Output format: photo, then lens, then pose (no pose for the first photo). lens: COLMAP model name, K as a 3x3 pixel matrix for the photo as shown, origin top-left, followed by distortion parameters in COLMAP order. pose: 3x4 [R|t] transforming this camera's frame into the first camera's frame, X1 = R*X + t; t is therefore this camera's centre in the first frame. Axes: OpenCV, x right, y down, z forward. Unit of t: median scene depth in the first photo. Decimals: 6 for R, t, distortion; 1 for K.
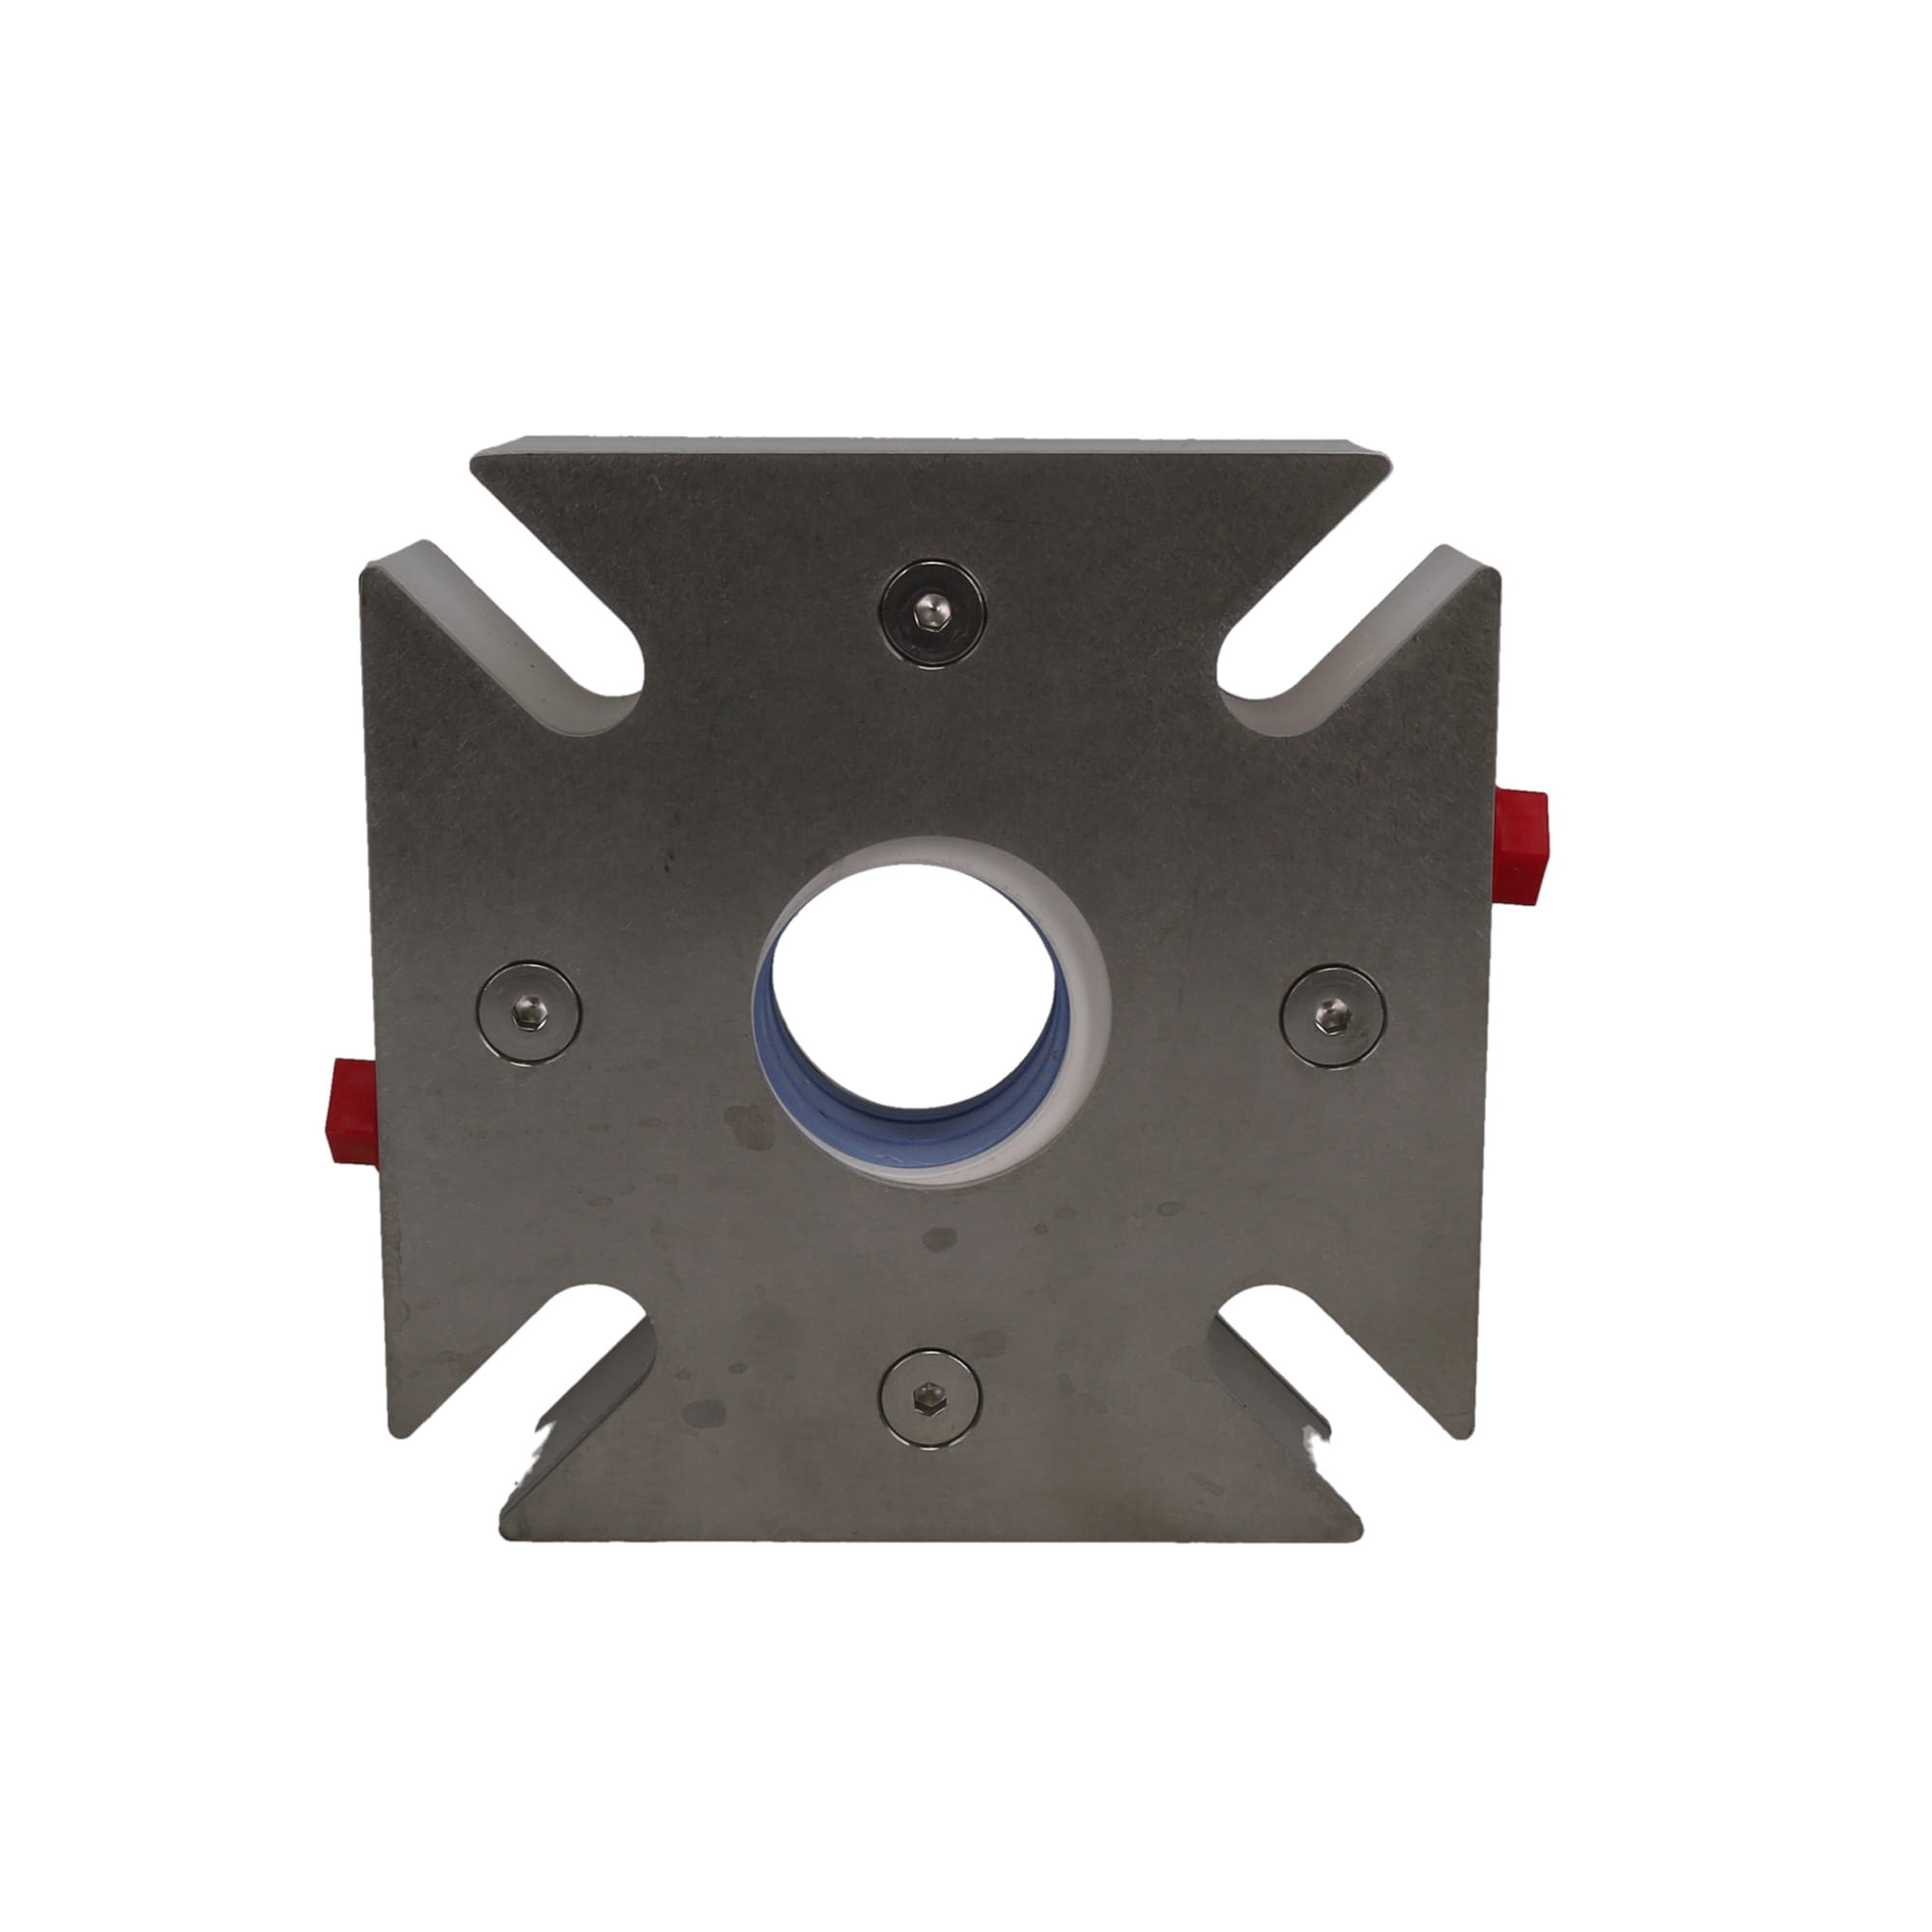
lens RADIAL K [[3363.6, 0, 976.6], [0, 3363.6, 956.1], [0, 0, 1]] dist [0.021882, 0.000000]
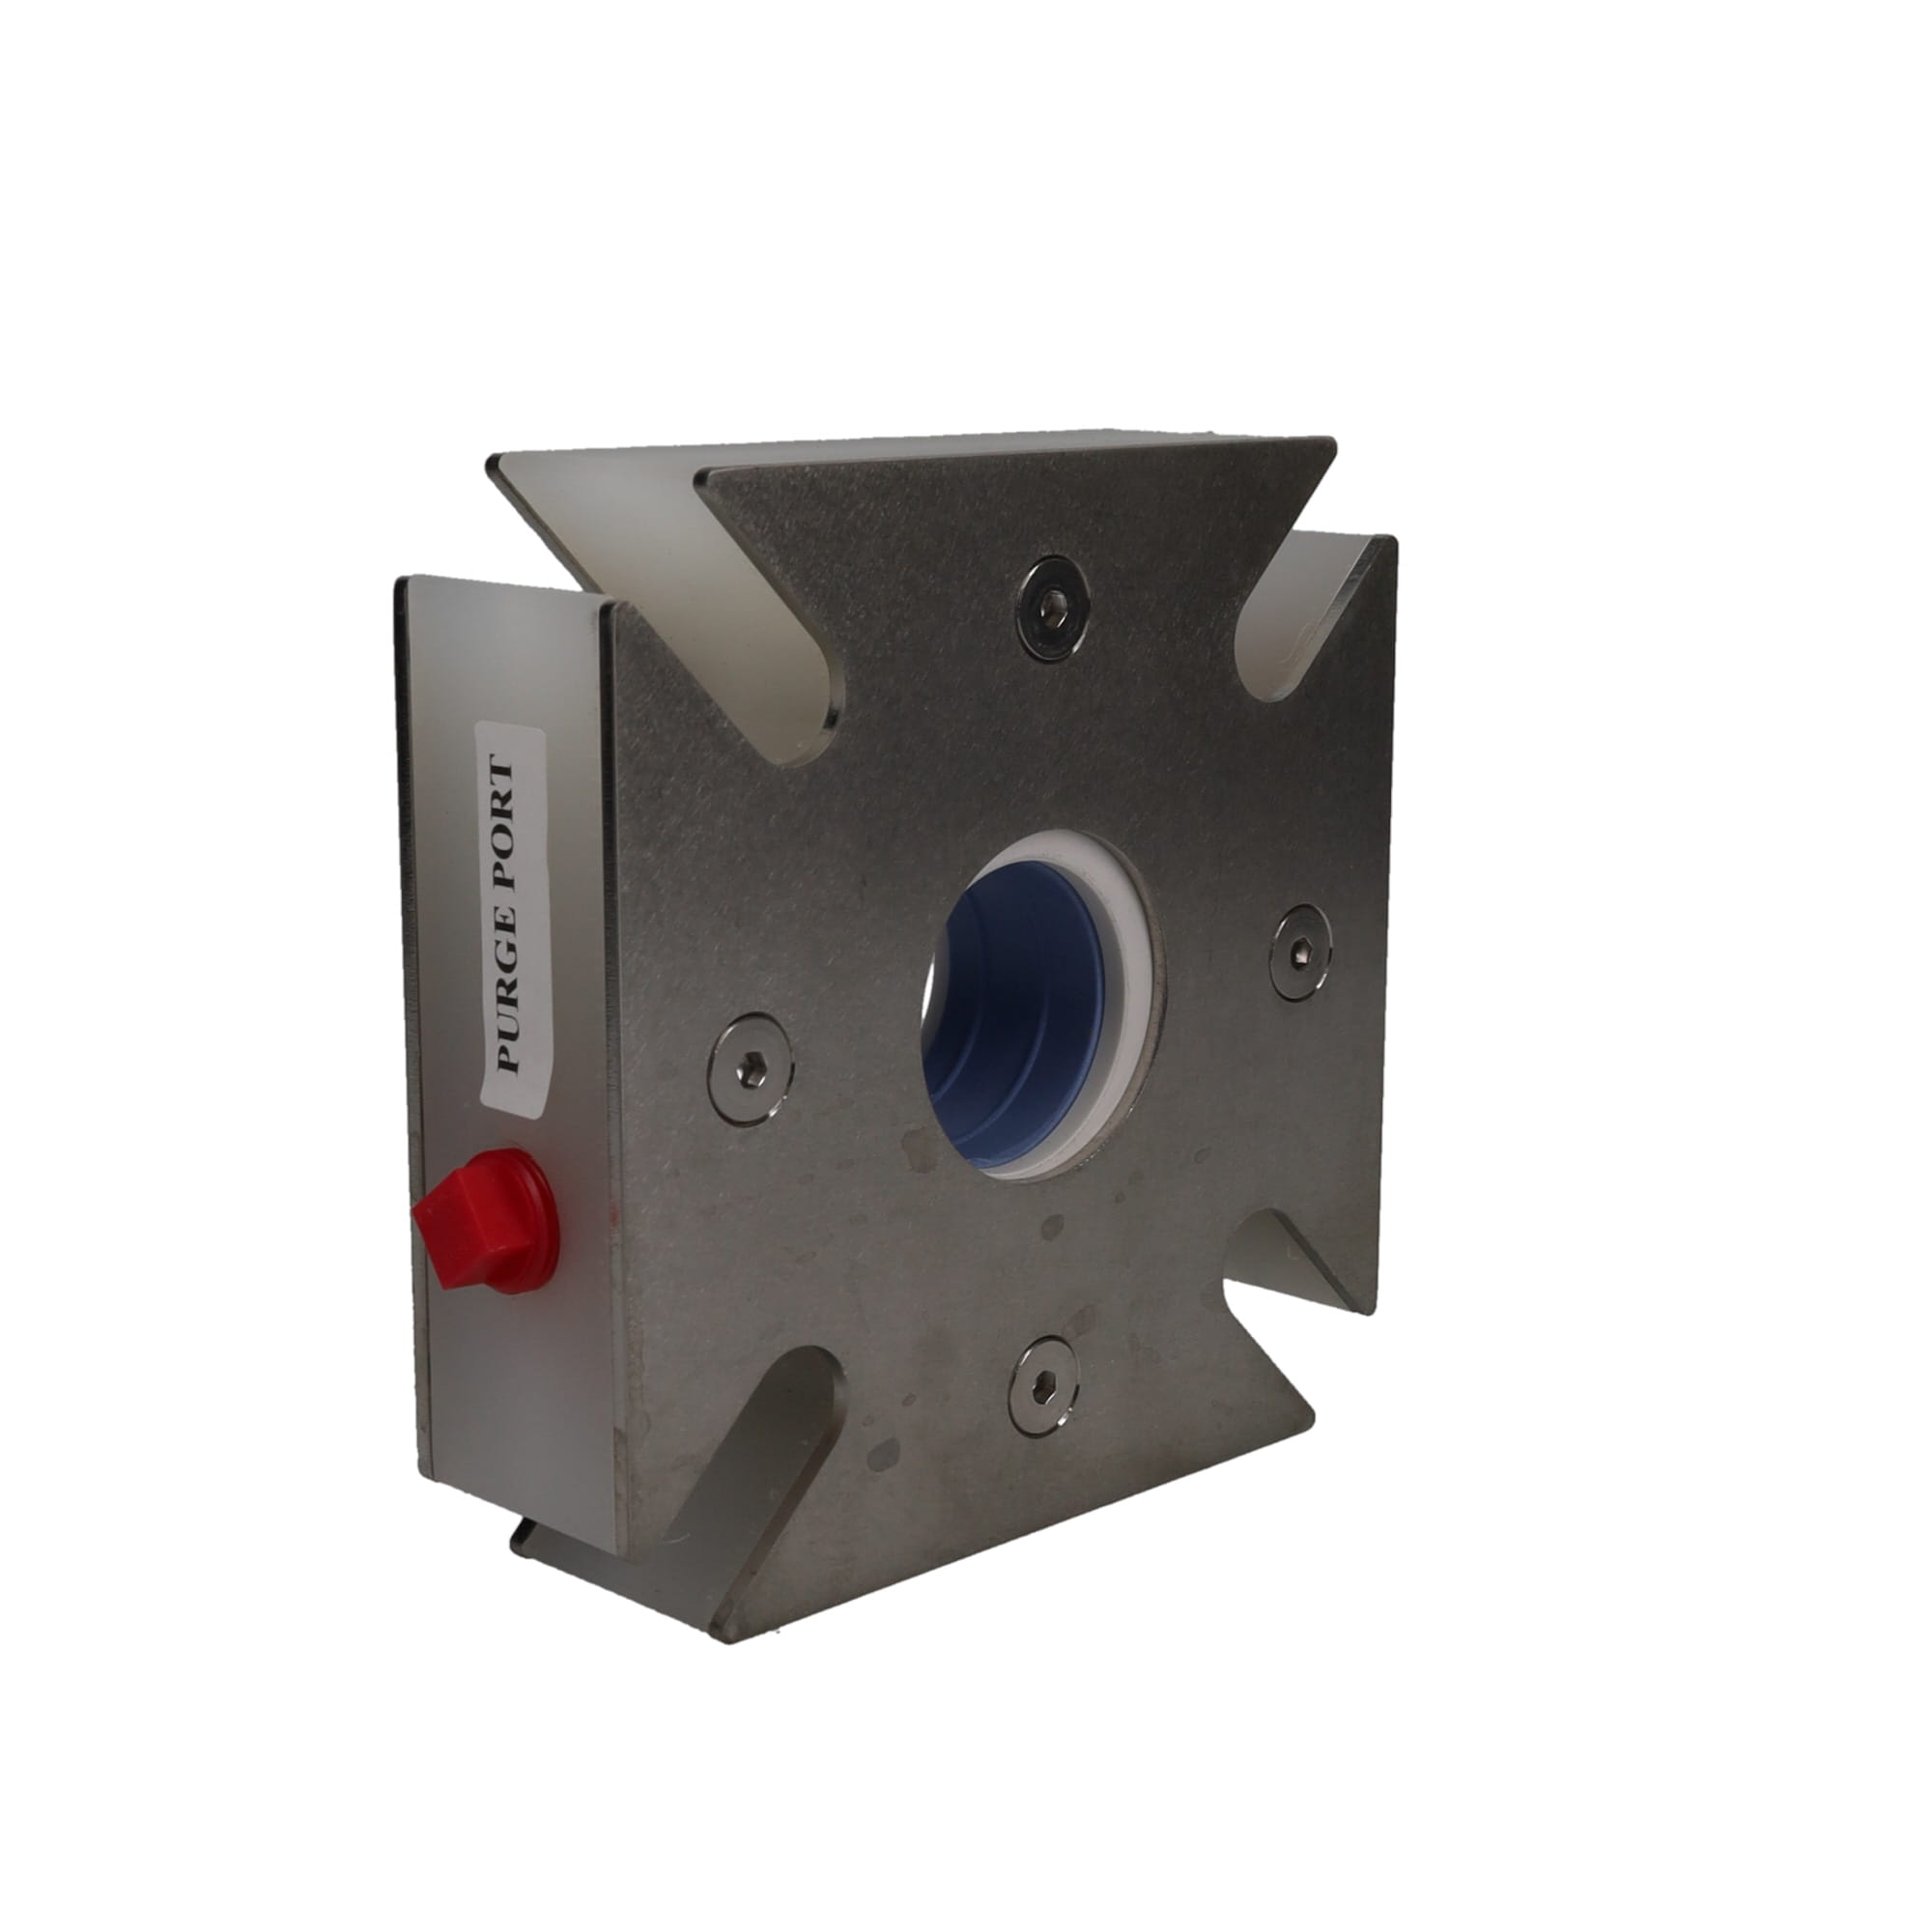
lens RADIAL K [[3363.6, 0, 968.6], [0, 3363.6, 973.1], [0, 0, 1]] dist [0.021882, 0.000000]
pose [[0.699722, -0.141941, 0.700173, -0.748125], [0.137025, 0.988533, 0.063460, -0.061095], [-0.701152, 0.051537, 0.711147, 0.300383]]
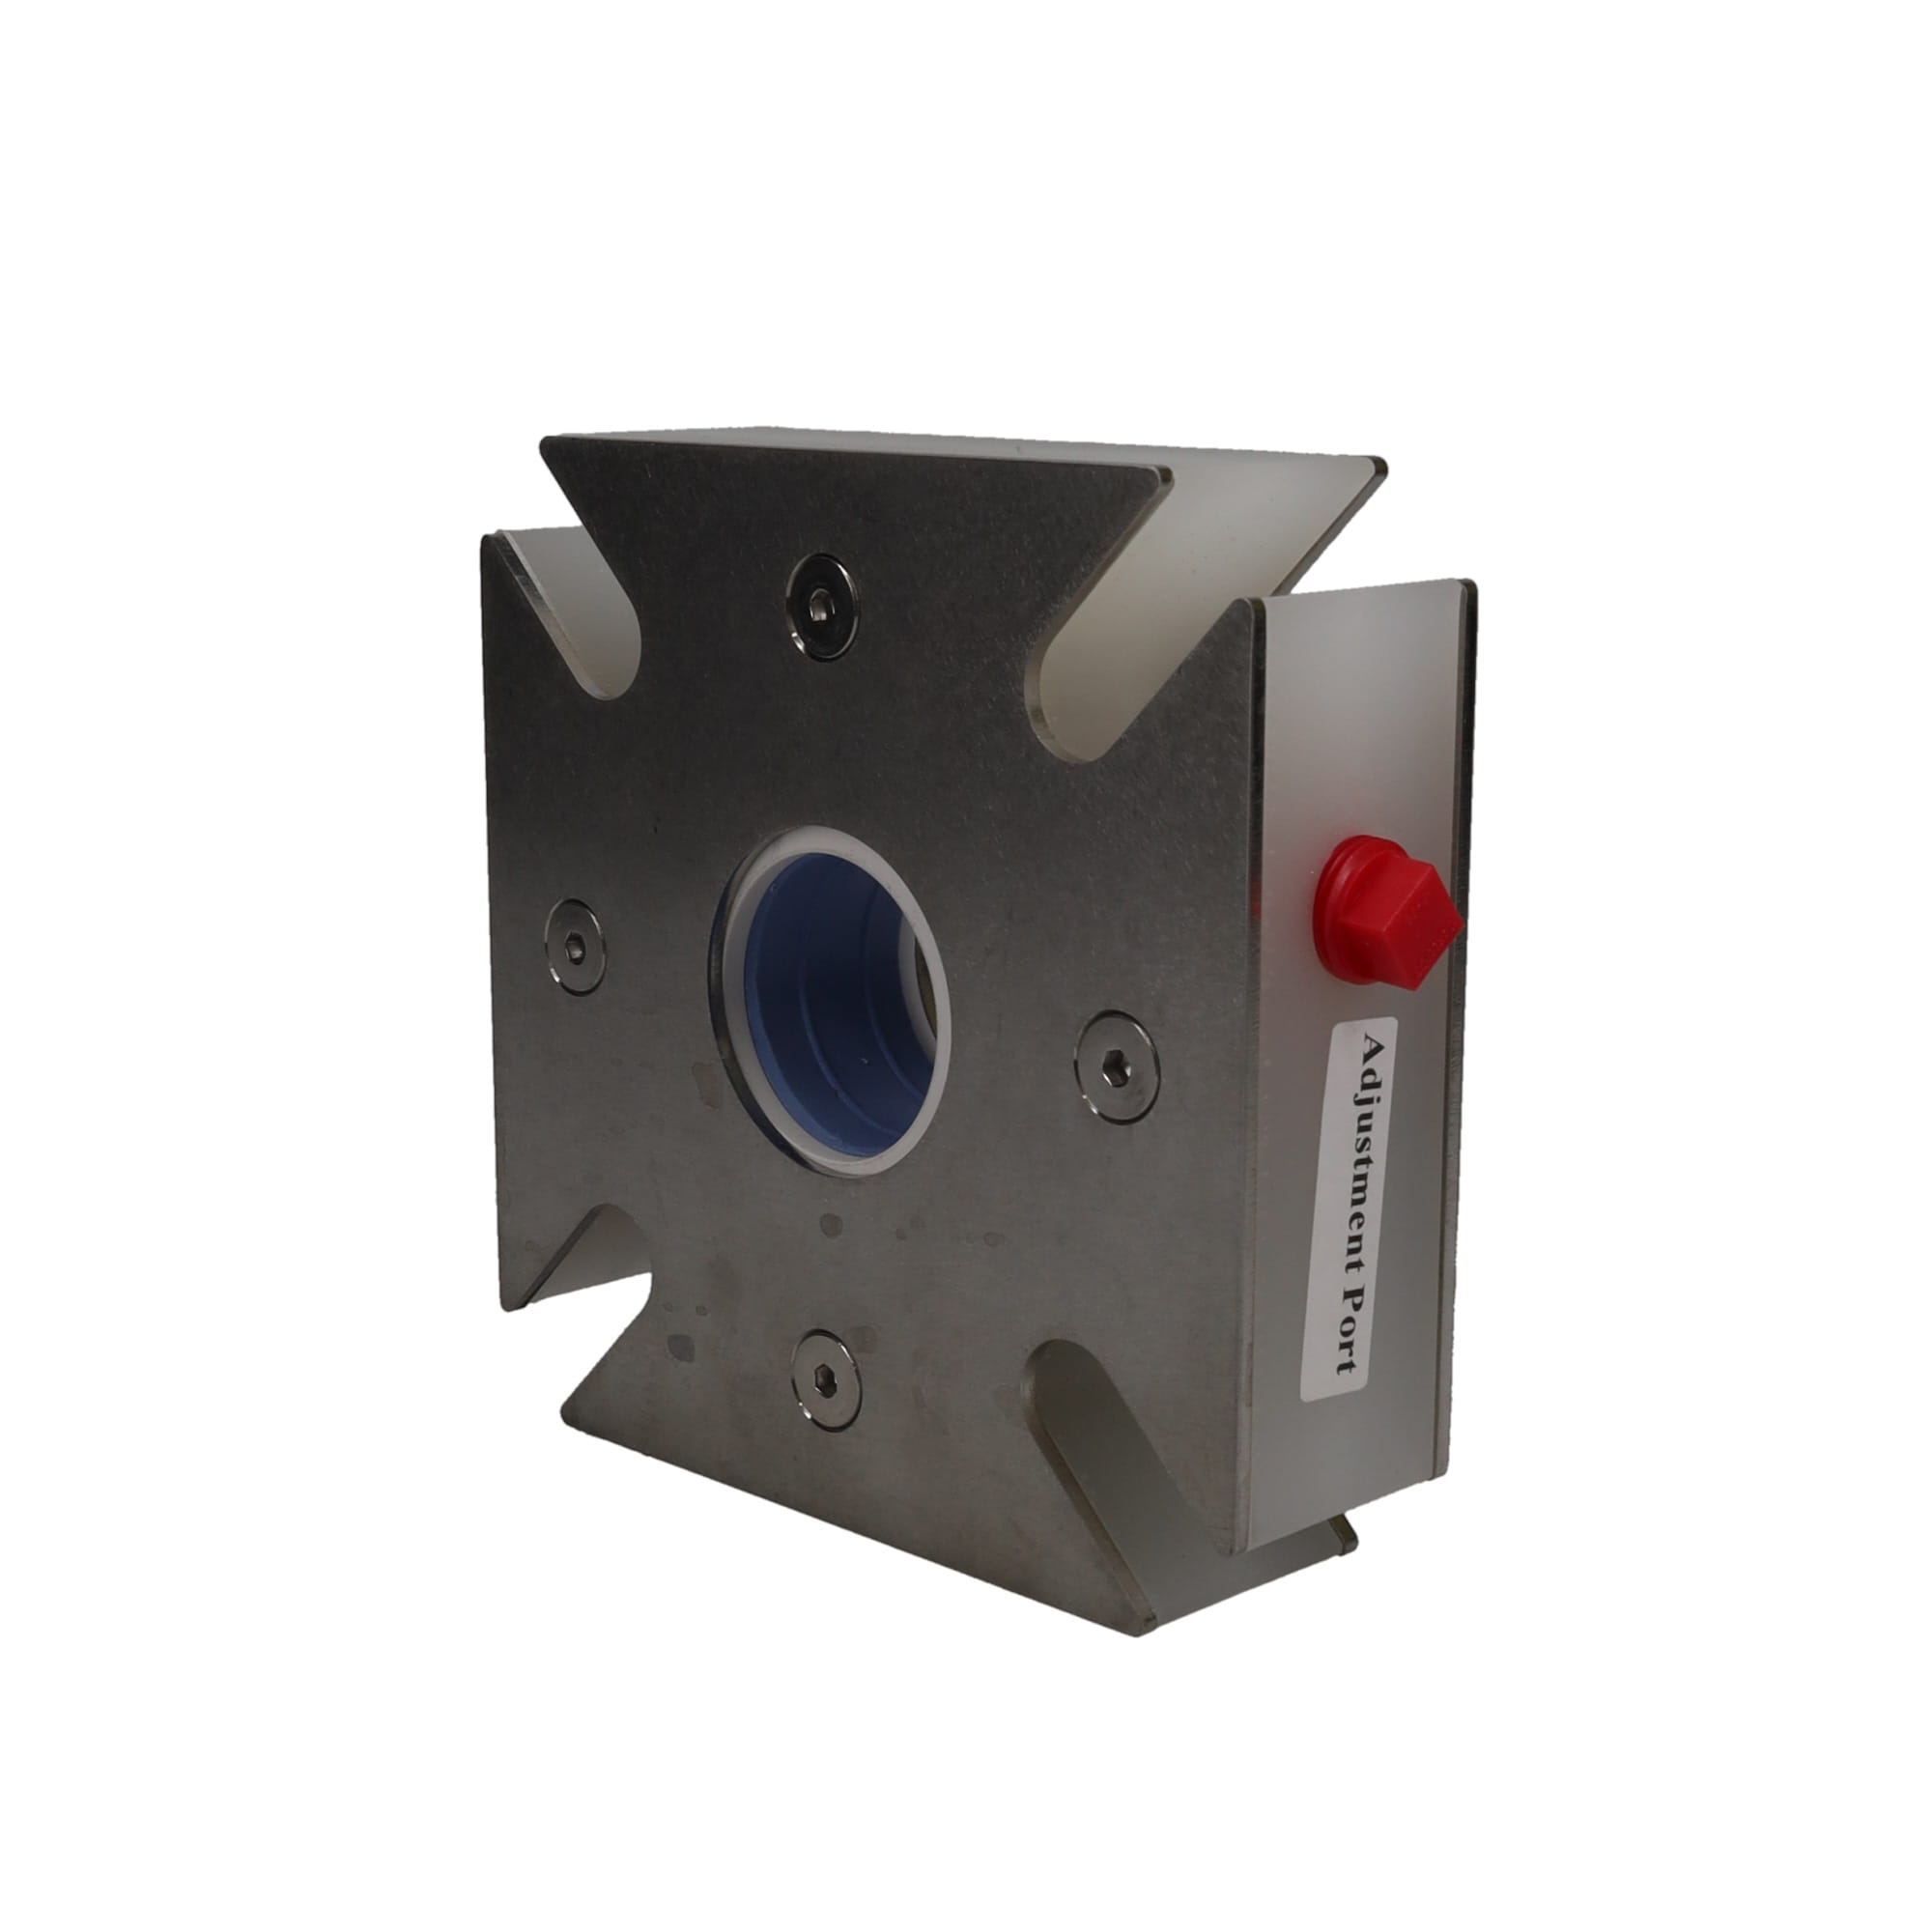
lens RADIAL K [[3363.6, 0, 966.6], [0, 3363.6, 949.7], [0, 0, 1]] dist [0.021882, 0.000000]
pose [[0.716701, 0.135254, -0.684139, 0.720575], [-0.138486, 0.989078, 0.050463, -0.056539], [0.683492, 0.058577, 0.727604, 0.292886]]
